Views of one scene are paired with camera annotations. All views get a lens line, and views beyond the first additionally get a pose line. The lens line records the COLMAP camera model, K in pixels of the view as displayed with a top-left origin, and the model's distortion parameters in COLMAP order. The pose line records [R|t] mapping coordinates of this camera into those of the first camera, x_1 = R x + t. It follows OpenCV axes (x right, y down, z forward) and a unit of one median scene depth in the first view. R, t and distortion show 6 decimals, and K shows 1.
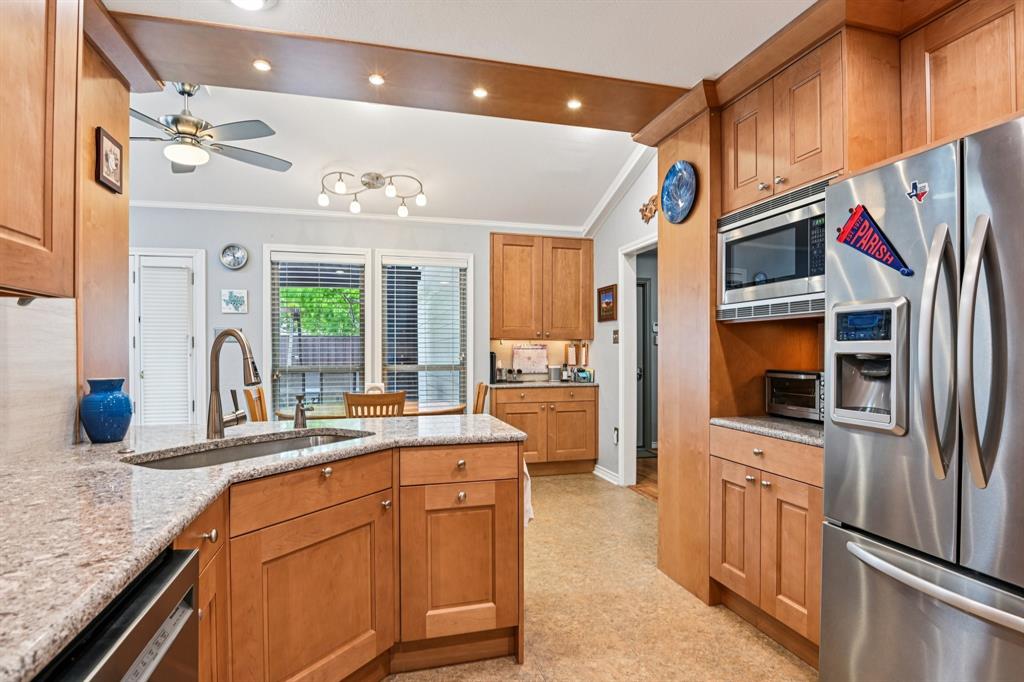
lens RADIAL K [[505.0, 0, 511.6], [0, 505.0, 345.6], [0, 0, 1]] dist [0.000040, -0.000131]
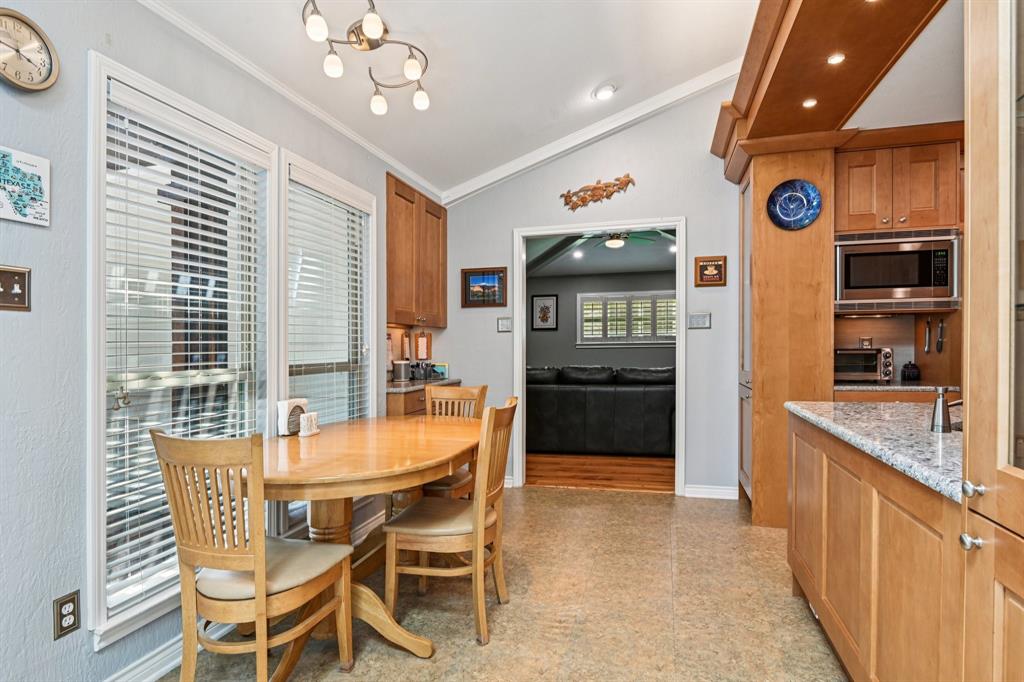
lens RADIAL K [[539.3, 0, 509.0], [0, 539.3, 345.3], [0, 0, 1]] dist [0.000679, -0.000241]
pose [[0.535573, -0.003034, 0.844484, -0.672131], [0.002609, 0.999995, 0.001938, 0.018223], [-0.844485, 0.001165, 0.535578, 0.526465]]
